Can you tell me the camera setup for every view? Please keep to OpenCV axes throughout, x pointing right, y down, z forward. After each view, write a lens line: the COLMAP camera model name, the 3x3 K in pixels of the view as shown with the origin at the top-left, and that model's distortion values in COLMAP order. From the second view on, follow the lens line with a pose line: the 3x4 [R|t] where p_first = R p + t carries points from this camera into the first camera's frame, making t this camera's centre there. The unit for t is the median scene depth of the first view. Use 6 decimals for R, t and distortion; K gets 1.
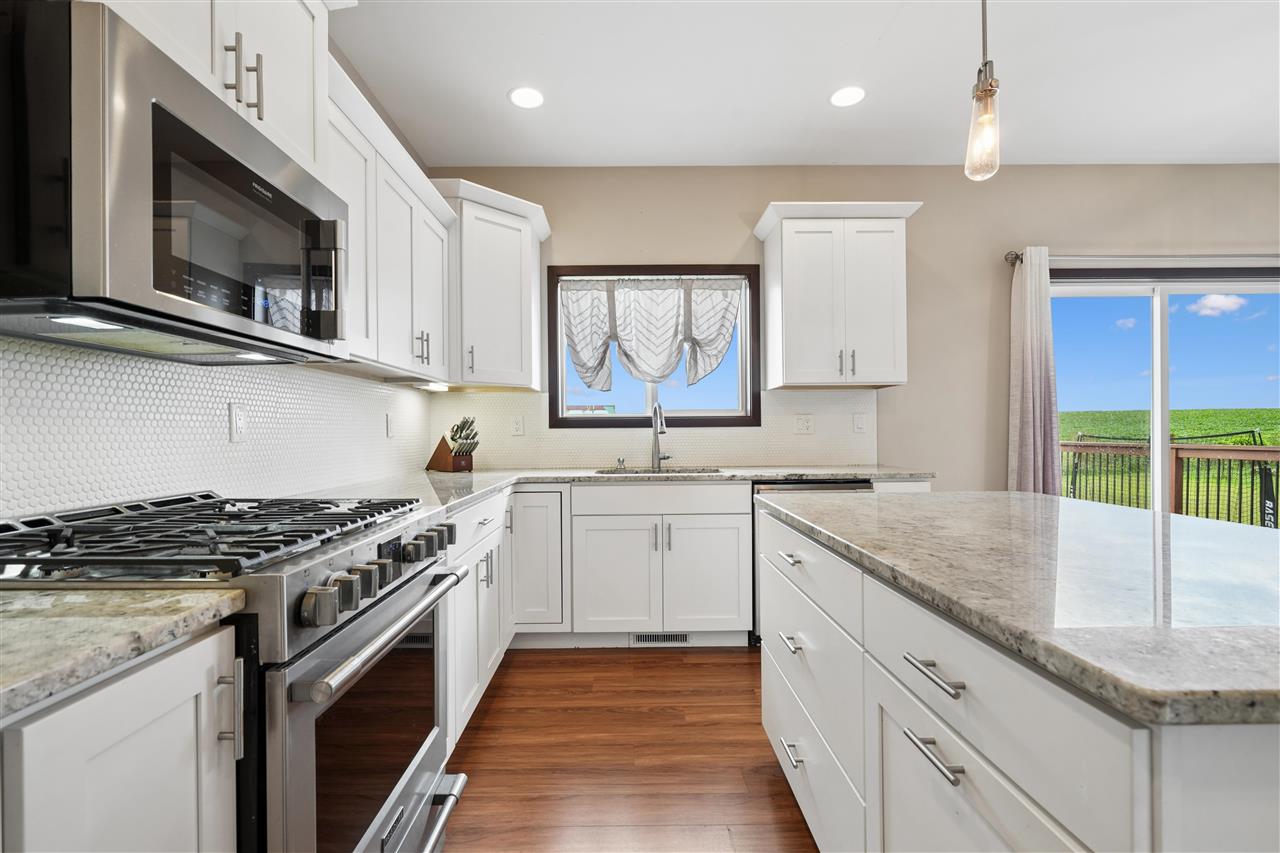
lens RADIAL K [[593.4, 0, 632.4], [0, 593.4, 431.2], [0, 0, 1]] dist [-0.004474, -0.000328]
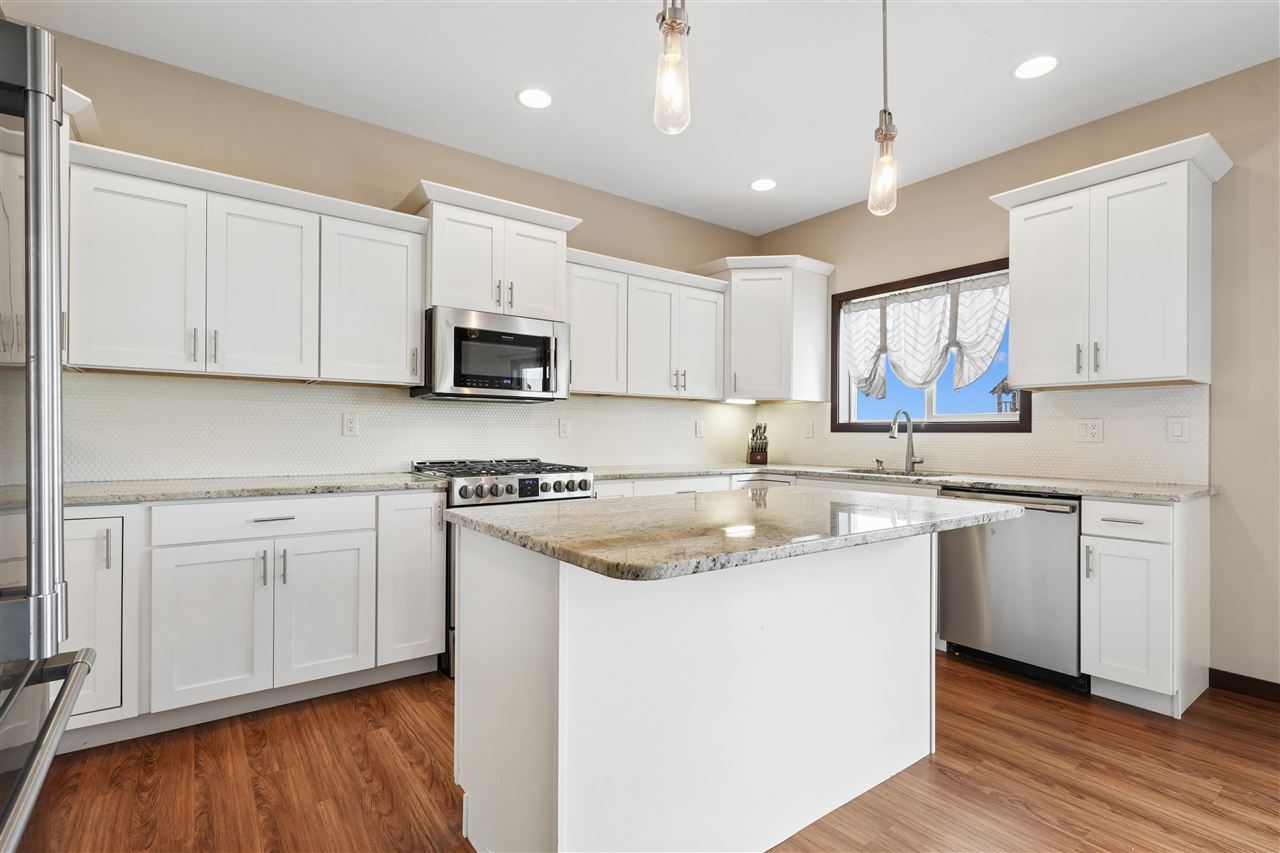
lens RADIAL K [[593.4, 0, 634.2], [0, 593.4, 436.0], [0, 0, 1]] dist [-0.004474, -0.000328]
pose [[0.585442, 0.016024, -0.810556, 0.595100], [-0.011248, 0.999869, 0.011642, -0.006403], [0.810636, 0.002302, 0.585545, -0.014564]]
